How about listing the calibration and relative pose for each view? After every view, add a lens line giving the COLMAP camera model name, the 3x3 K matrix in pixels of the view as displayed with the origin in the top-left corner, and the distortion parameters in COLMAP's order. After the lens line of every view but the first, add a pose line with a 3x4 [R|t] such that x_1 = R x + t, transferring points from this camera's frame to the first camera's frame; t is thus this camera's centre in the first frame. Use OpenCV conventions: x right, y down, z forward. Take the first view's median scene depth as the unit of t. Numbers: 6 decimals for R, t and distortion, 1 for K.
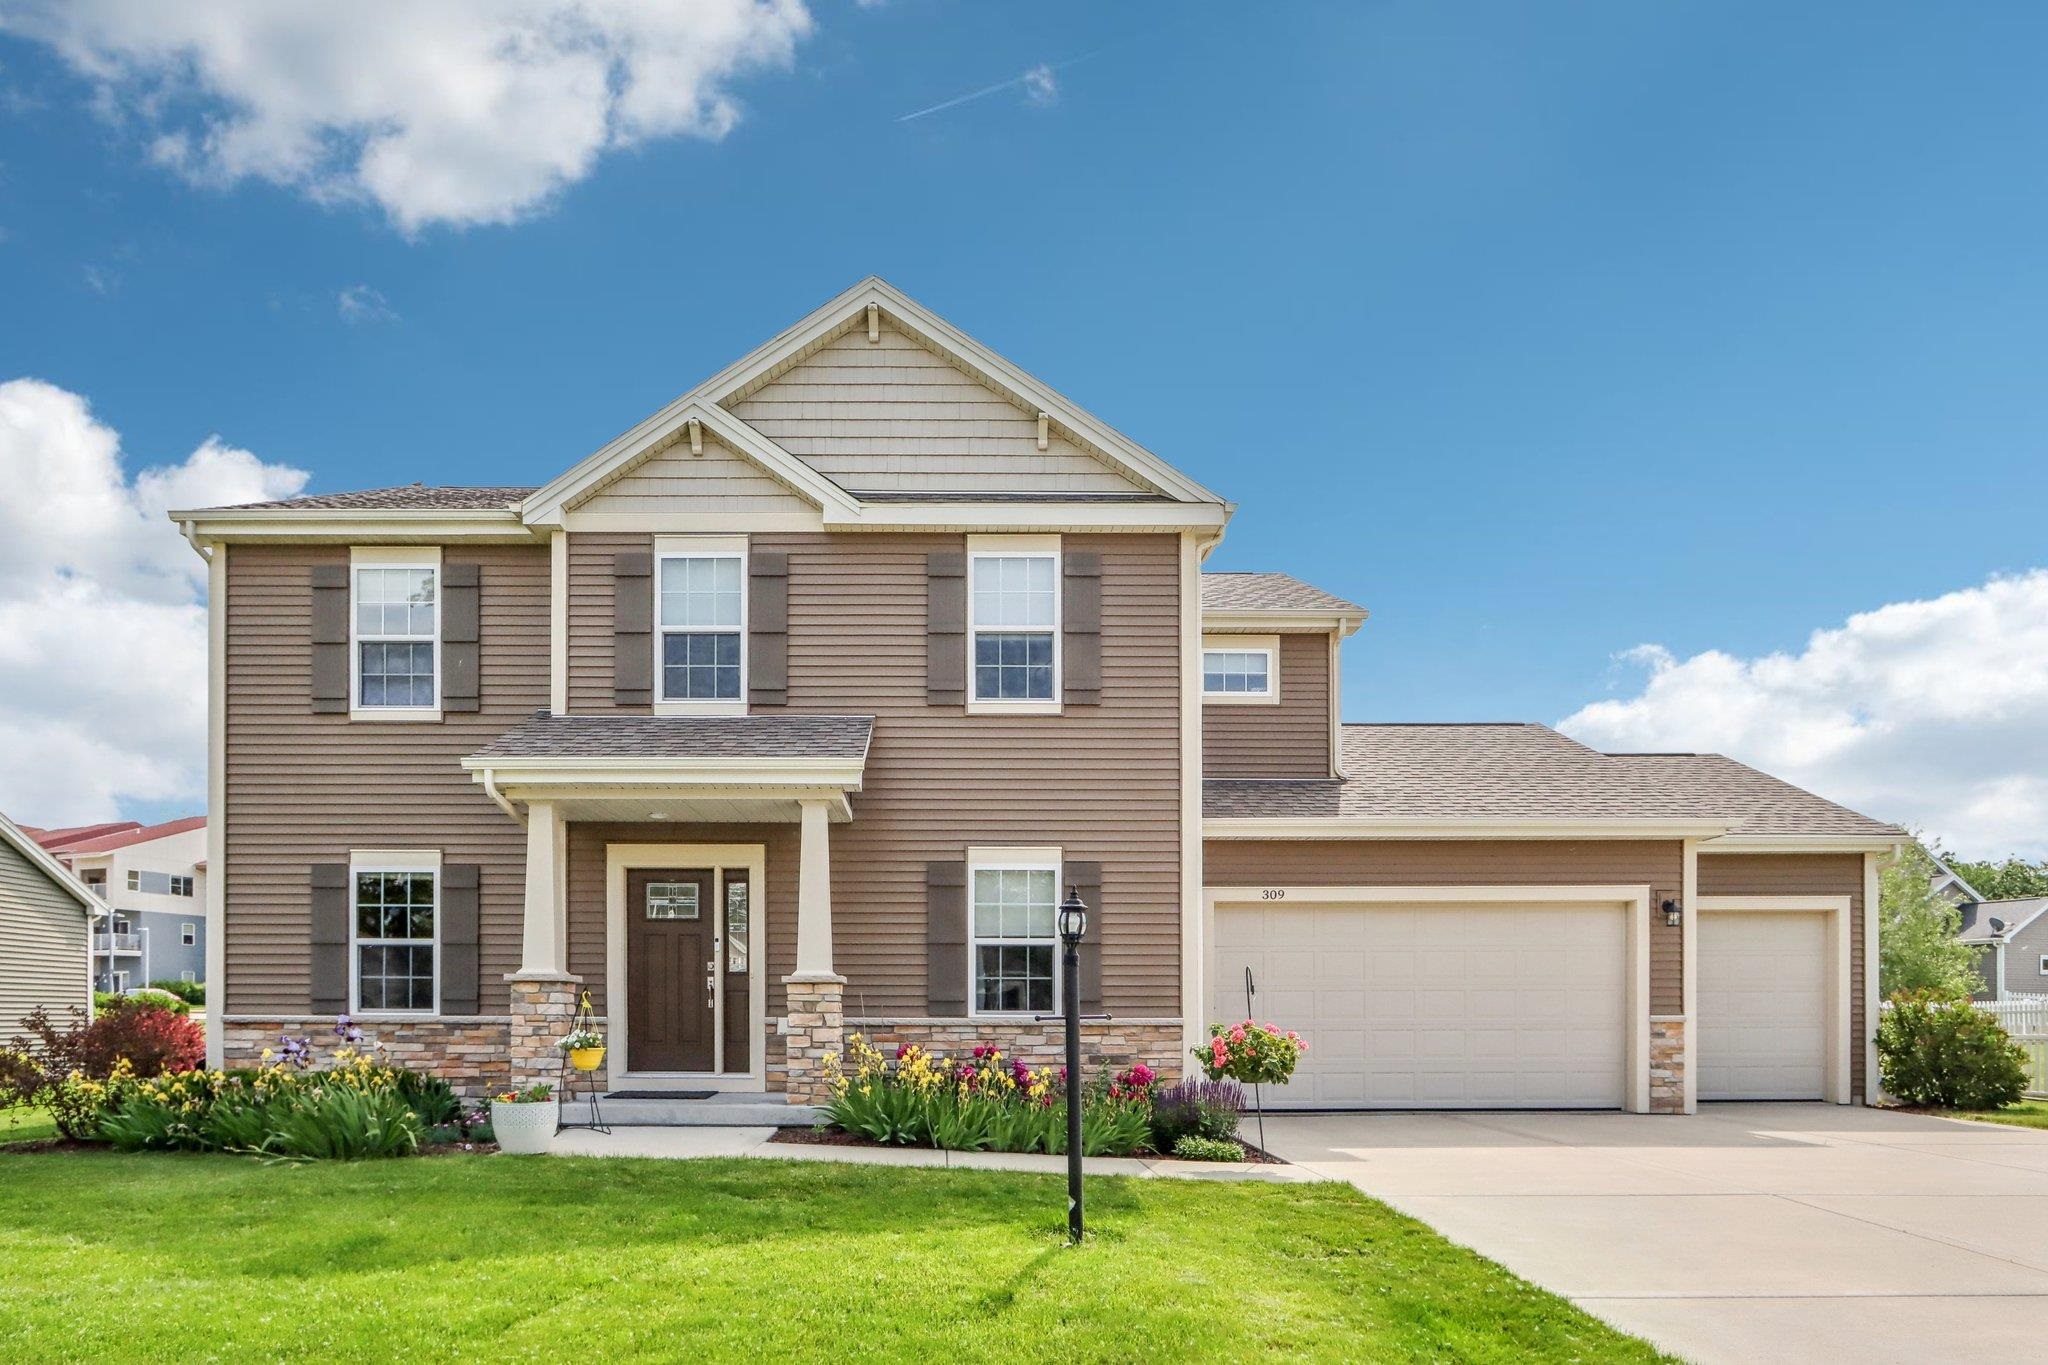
lens RADIAL K [[1057.2, 0, 1024.0], [0, 1057.2, 682.5], [0, 0, 1]] dist [-0.021300, 0.000336]
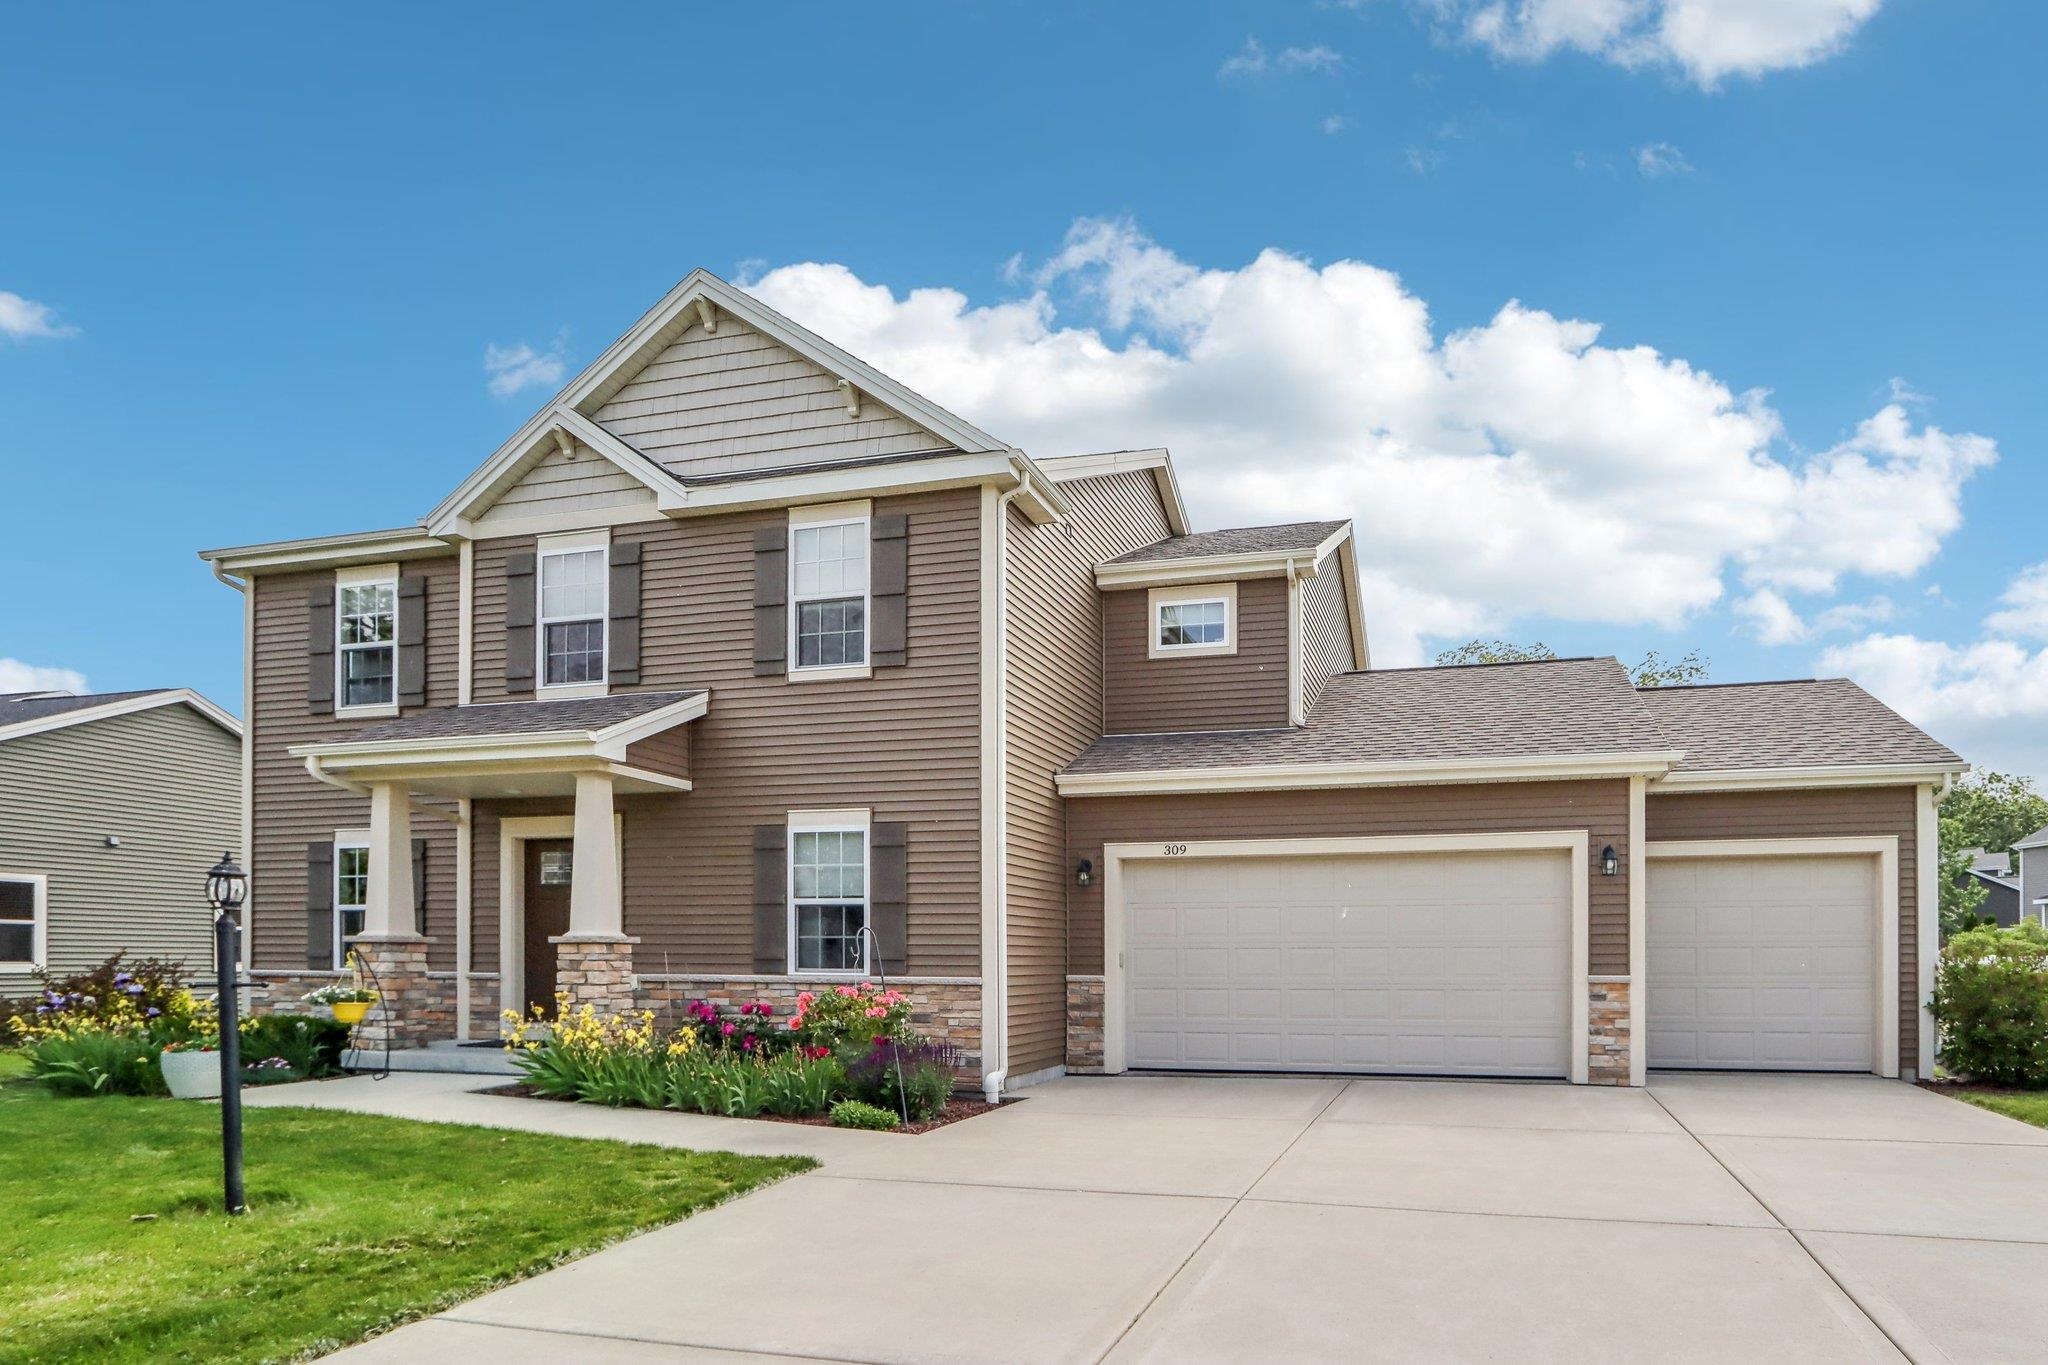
lens RADIAL K [[989.8, 0, 1024.0], [0, 989.8, 682.5], [0, 0, 1]] dist [-0.018728, 0.000412]
pose [[0.976103, -0.057983, -0.209431, 0.352829], [0.063721, 0.997752, 0.020749, 0.023358], [0.207757, -0.033599, 0.977603, 0.100284]]
